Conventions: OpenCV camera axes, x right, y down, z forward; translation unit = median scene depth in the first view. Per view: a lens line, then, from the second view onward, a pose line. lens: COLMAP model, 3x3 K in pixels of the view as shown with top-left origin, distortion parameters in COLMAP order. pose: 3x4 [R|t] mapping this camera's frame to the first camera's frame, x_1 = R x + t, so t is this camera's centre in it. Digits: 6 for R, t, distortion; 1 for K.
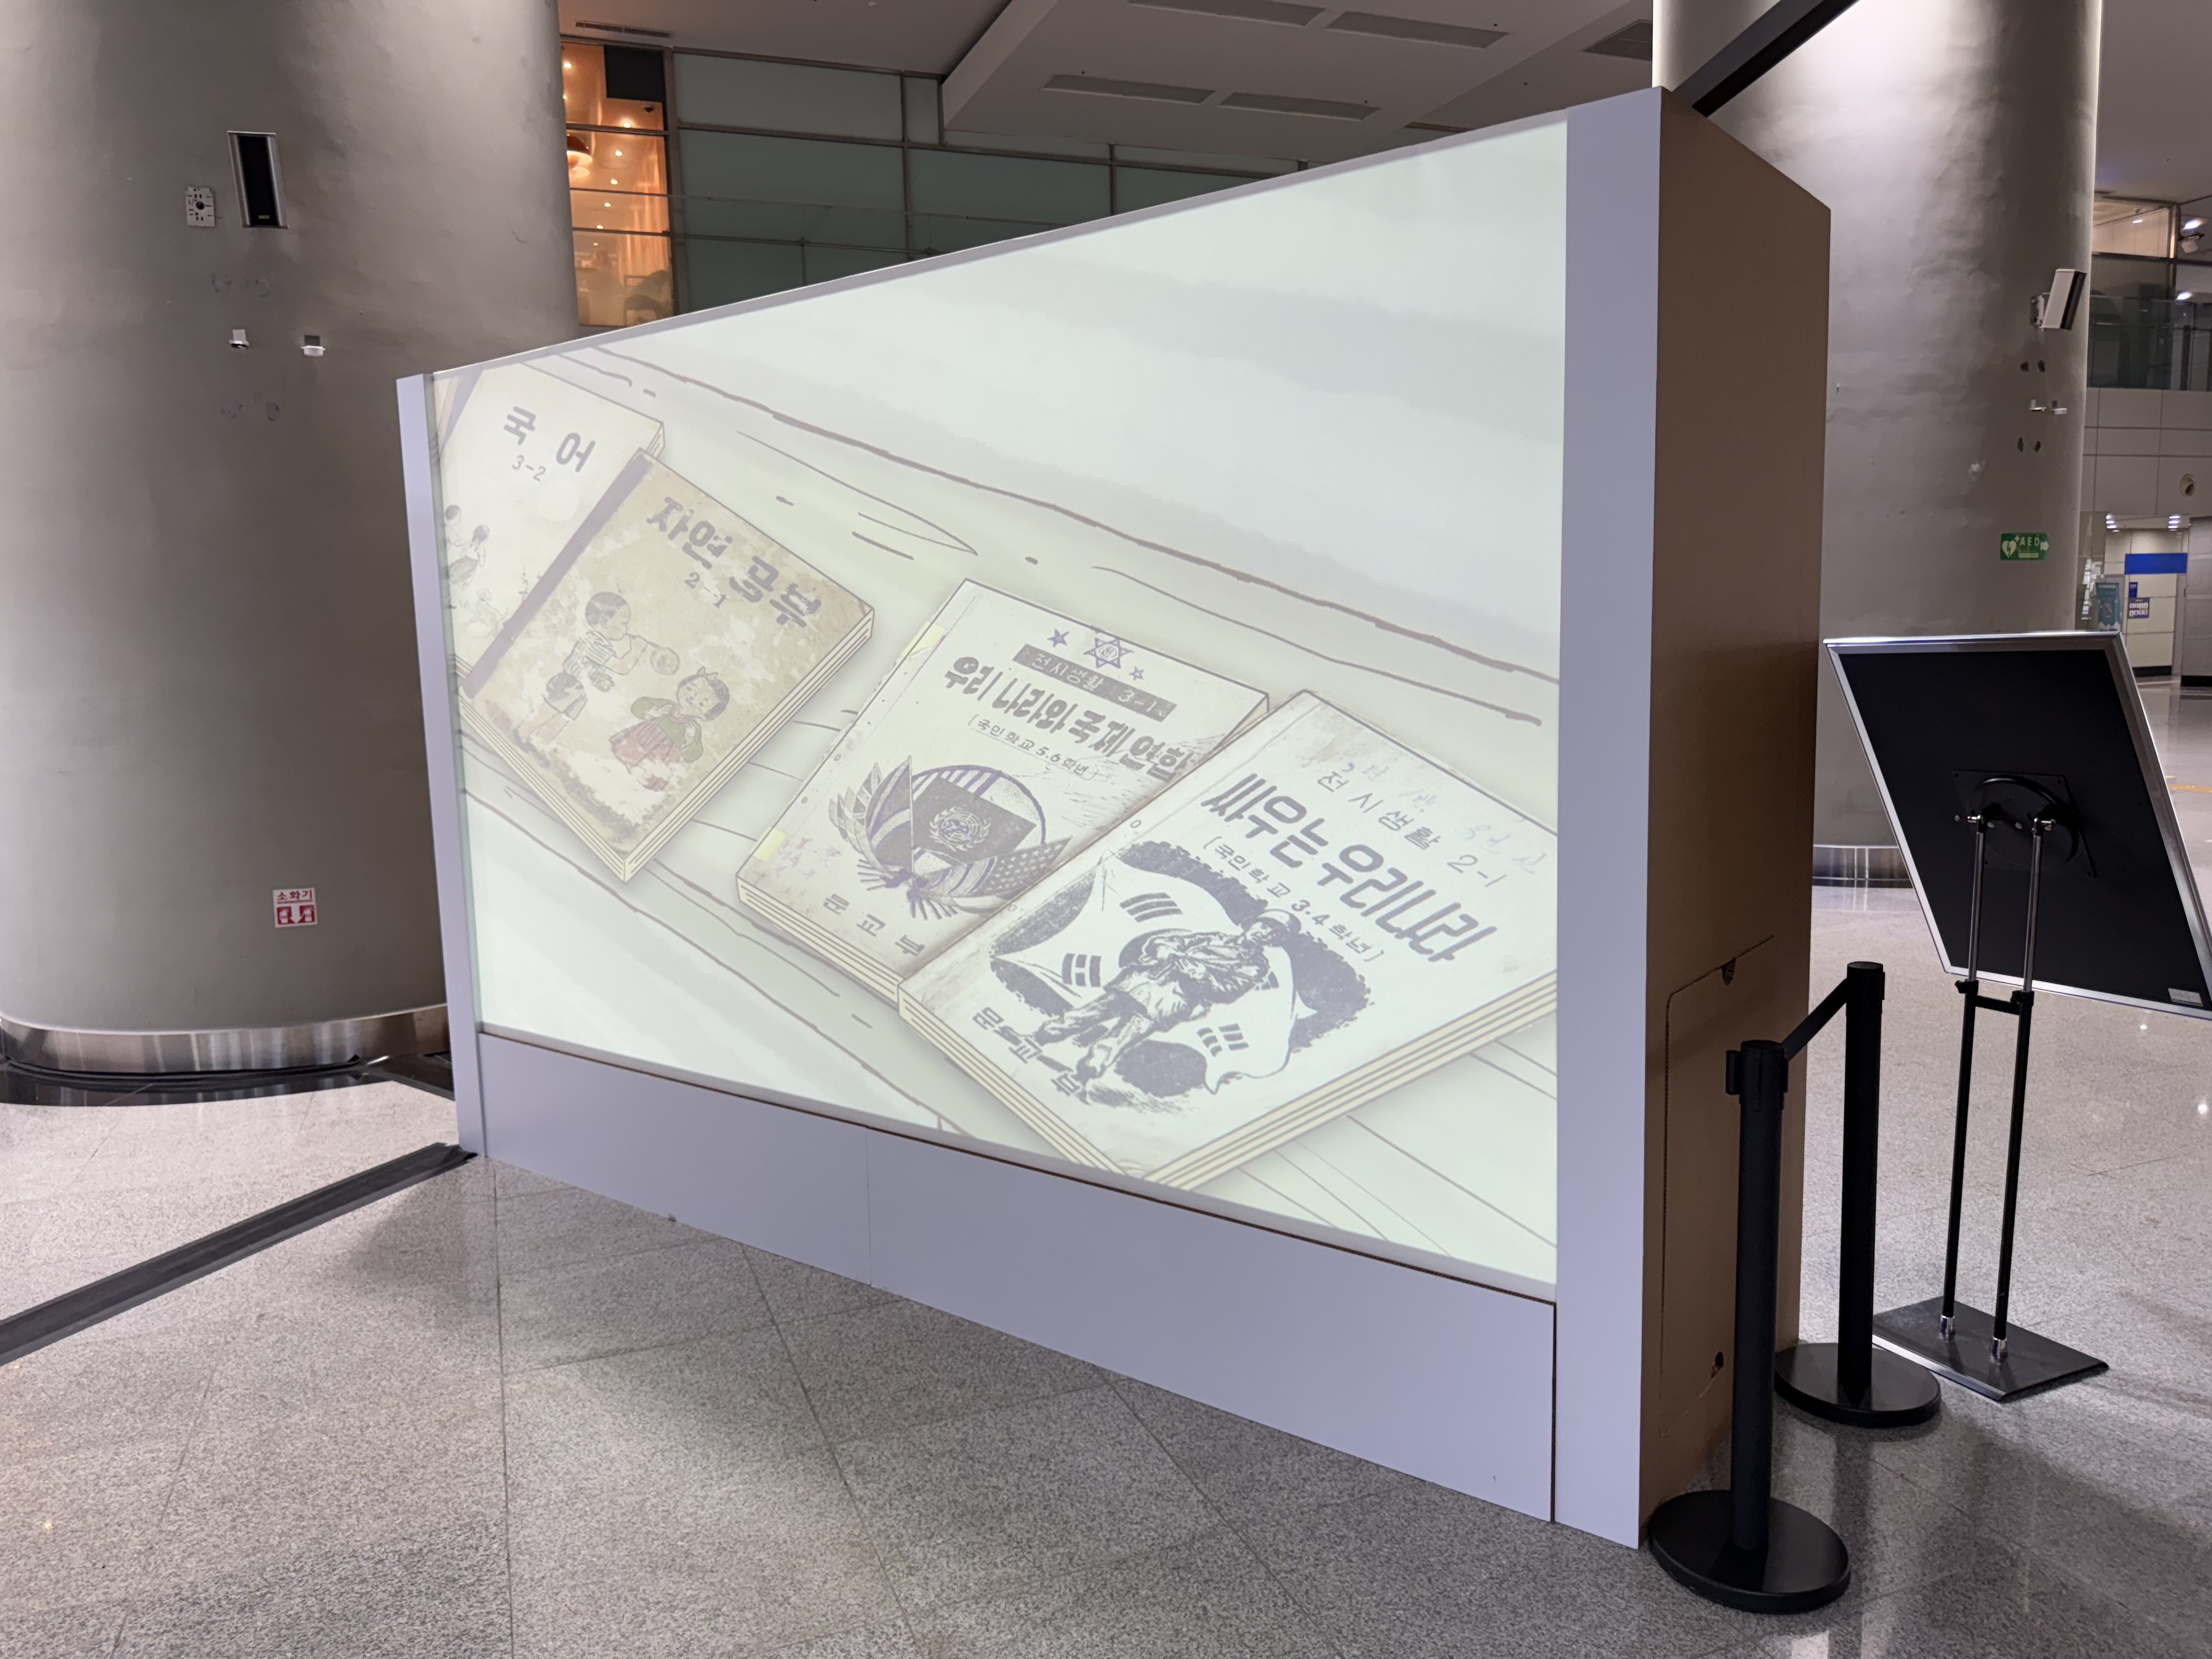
lens RADIAL K [[1600.6, 0, 1106.0], [0, 1600.6, 829.5], [0, 0, 1]] dist [-0.002909, 0.003601]
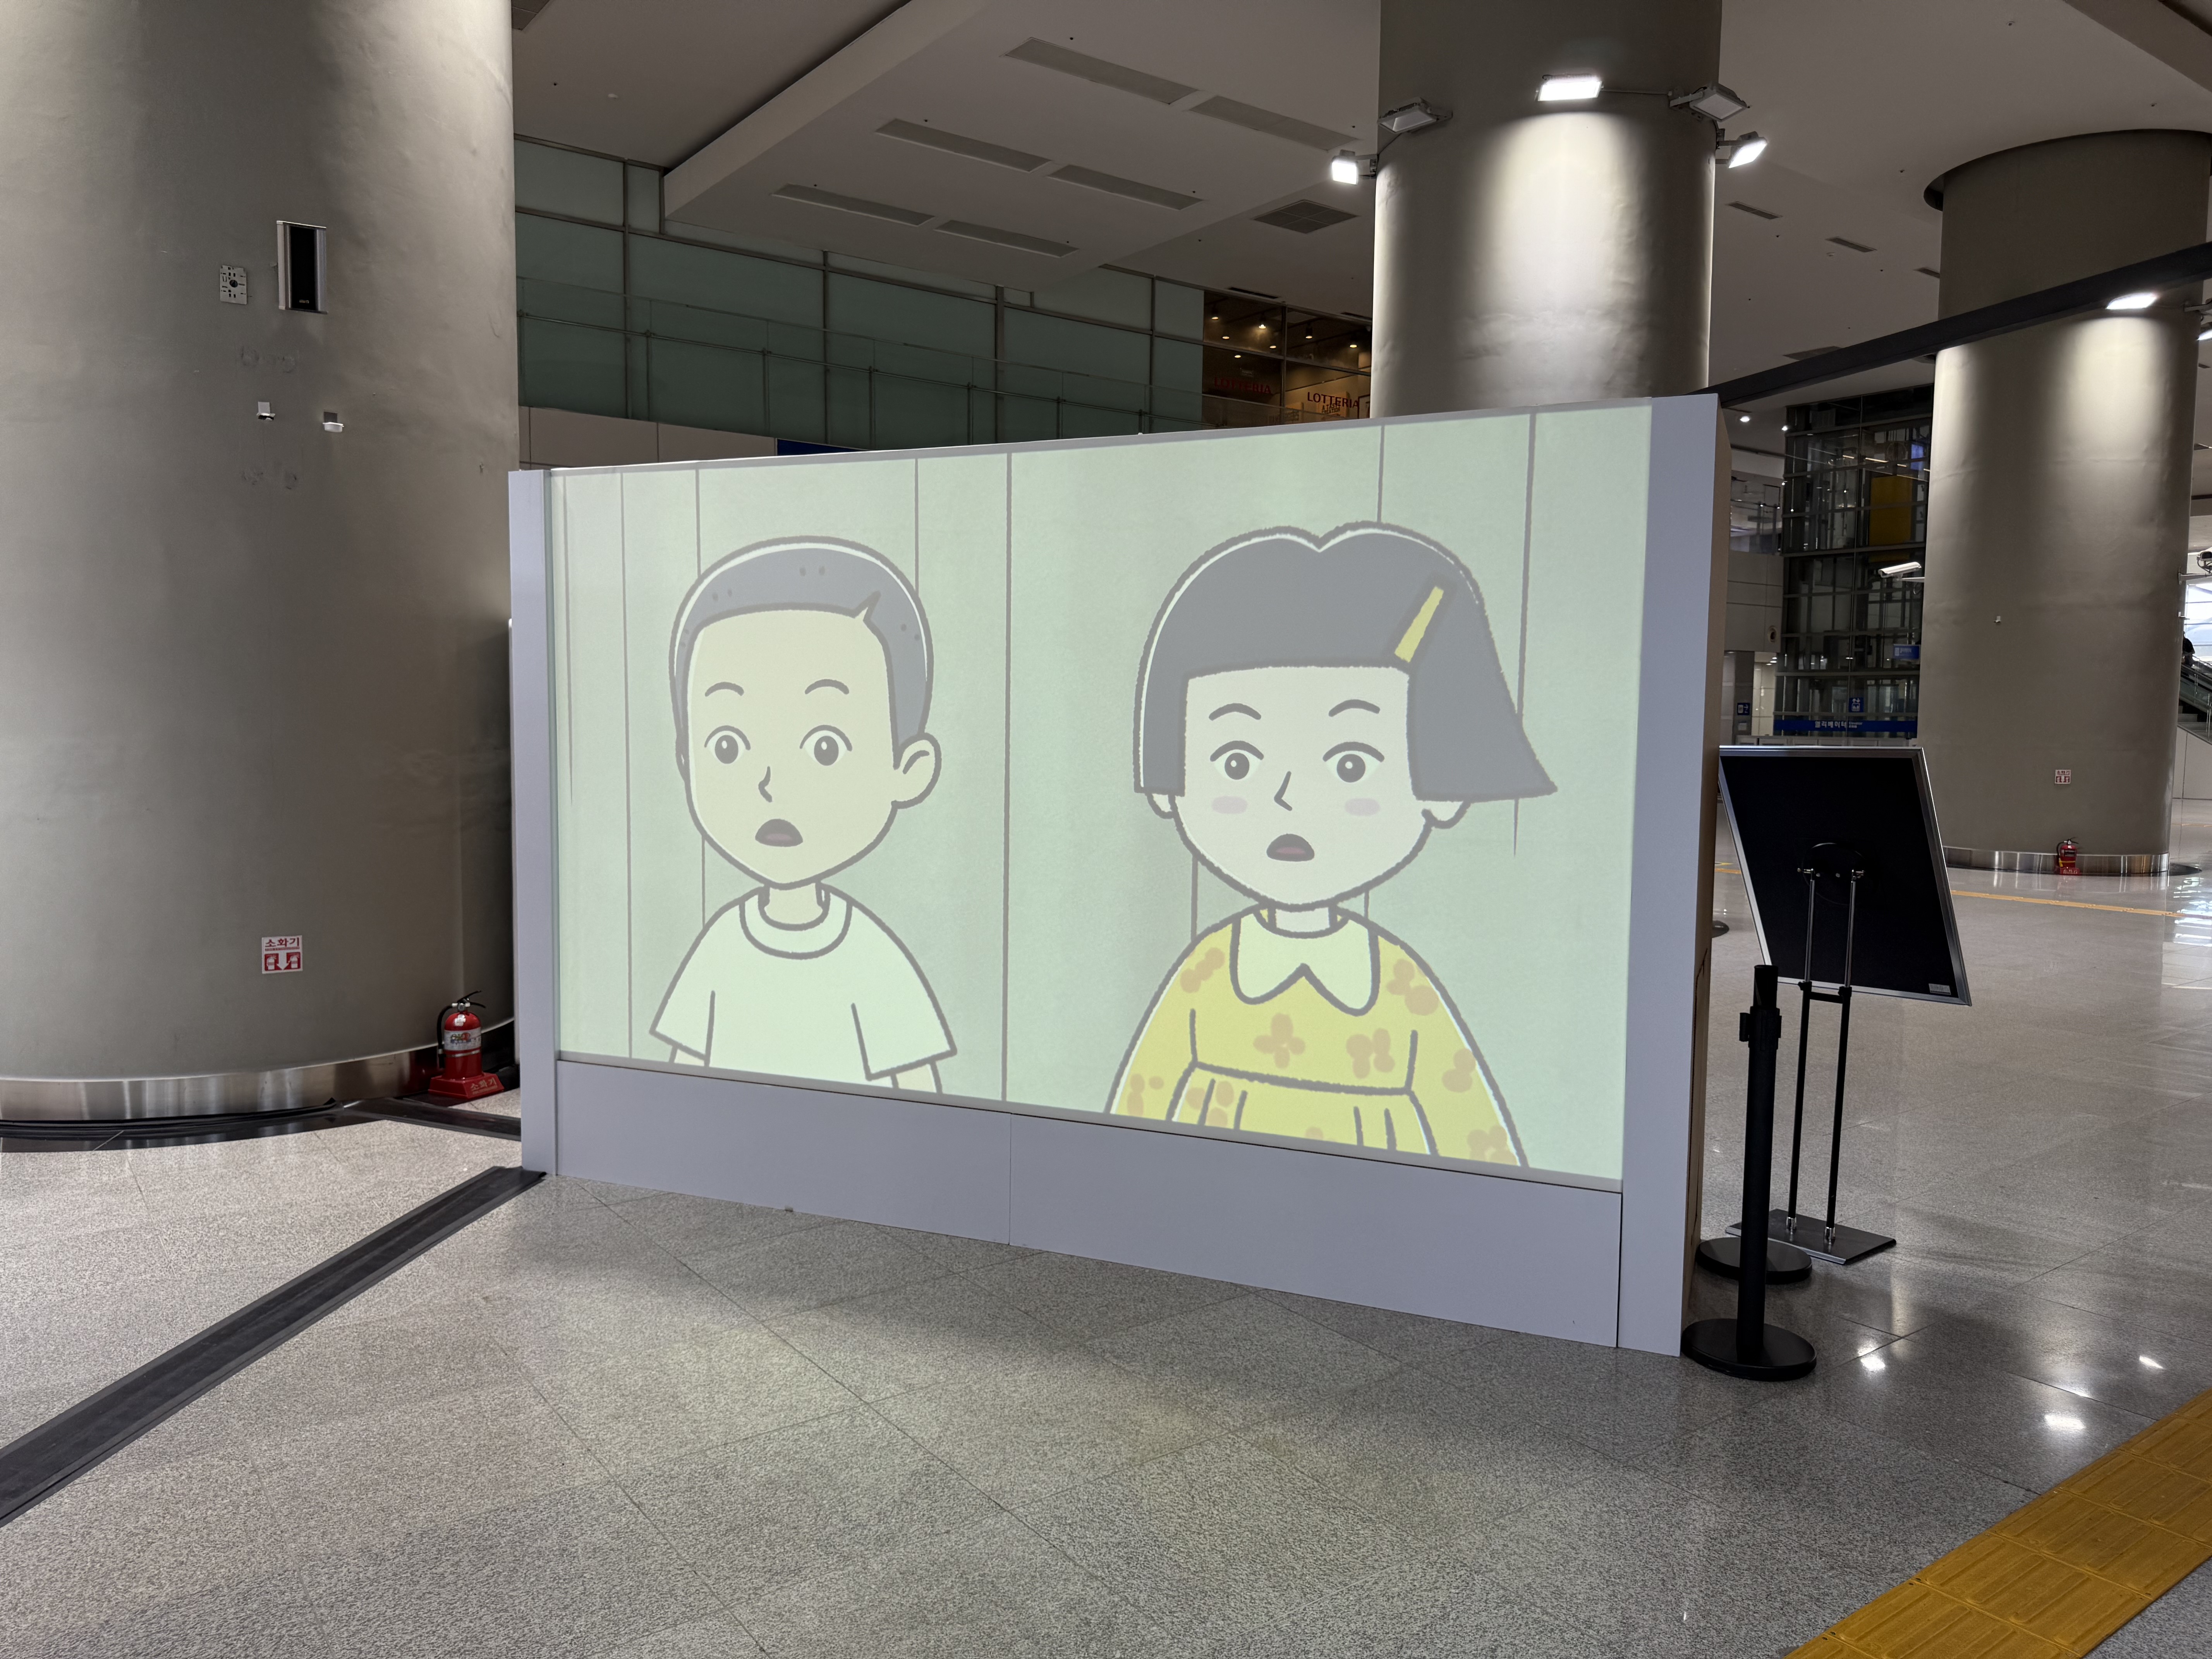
lens RADIAL K [[1593.8, 0, 1115.1], [0, 1593.8, 834.0], [0, 0, 1]] dist [0.014194, -0.001468]
pose [[0.964942, 0.017386, 0.261886, -0.281910], [-0.004360, 0.998728, -0.050241, 0.022353], [-0.262426, 0.047337, 0.963790, -0.153879]]
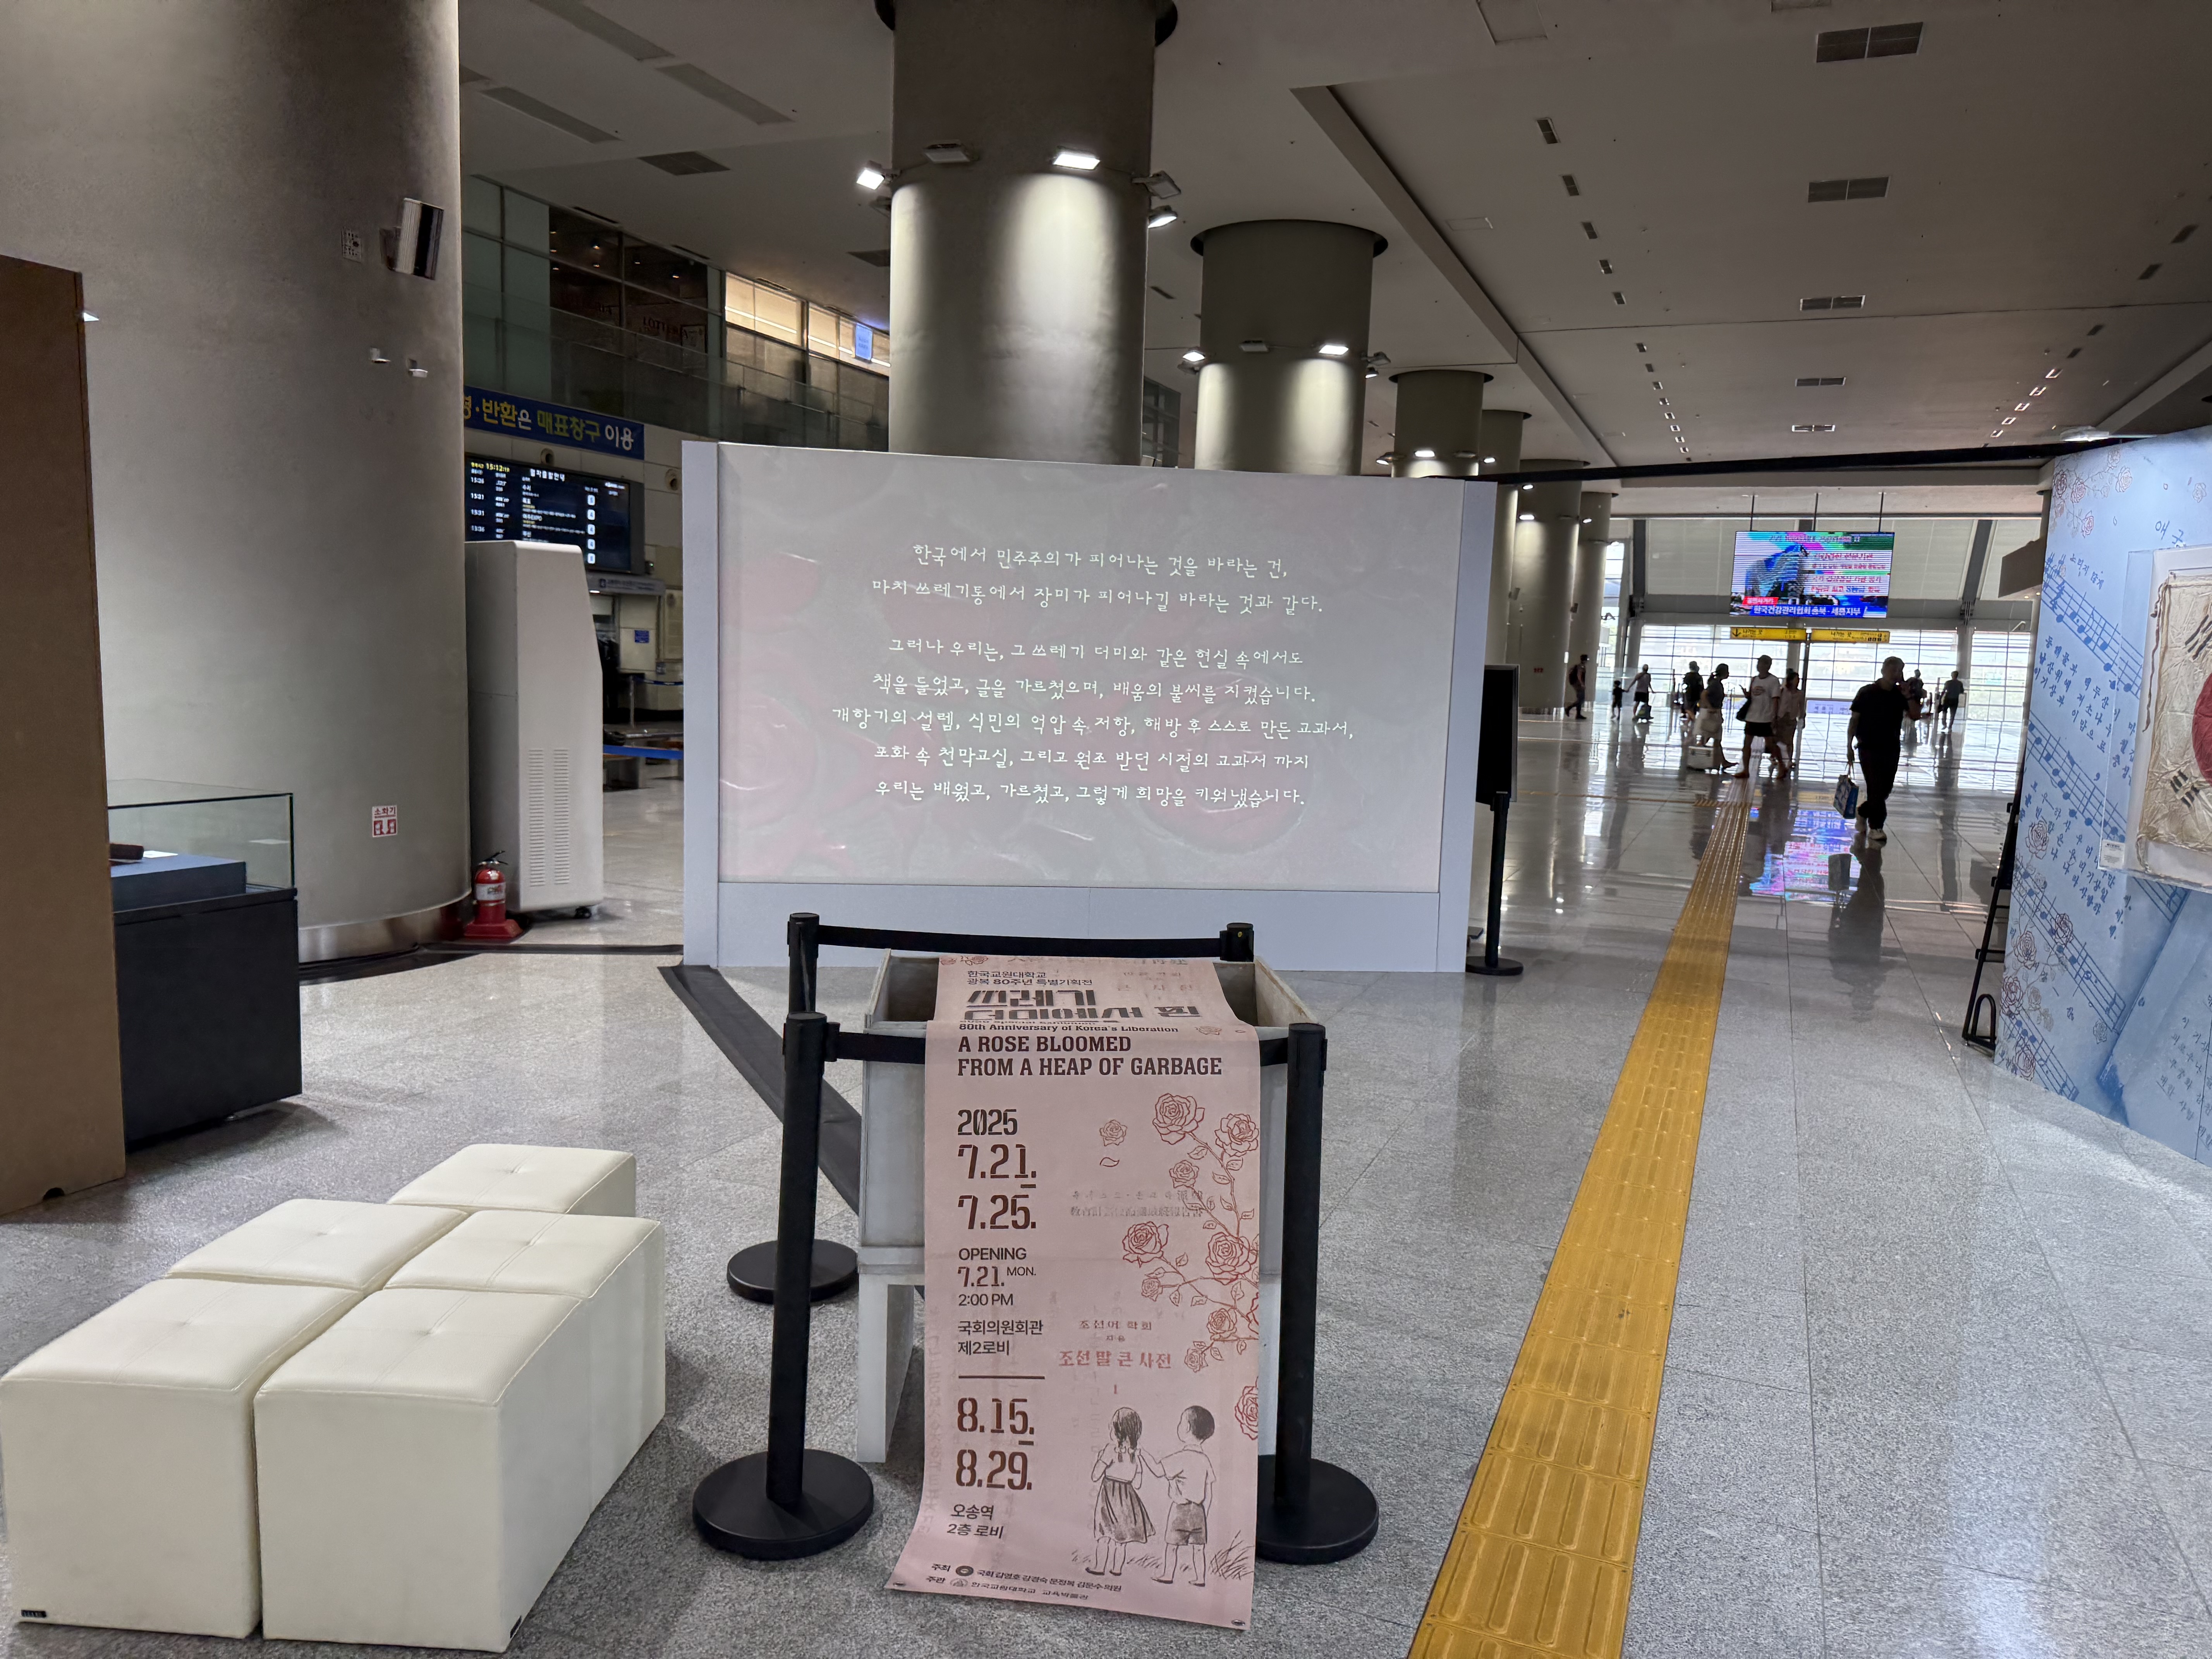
lens RADIAL K [[1560.7, 0, 1106.0], [0, 1560.7, 829.5], [0, 0, 1]] dist [0.187000, -0.321686]
pose [[0.697587, -0.032286, 0.715772, -1.083408], [0.037118, 0.999271, 0.008899, 0.070281], [-0.715538, 0.020360, 0.698277, -0.269579]]
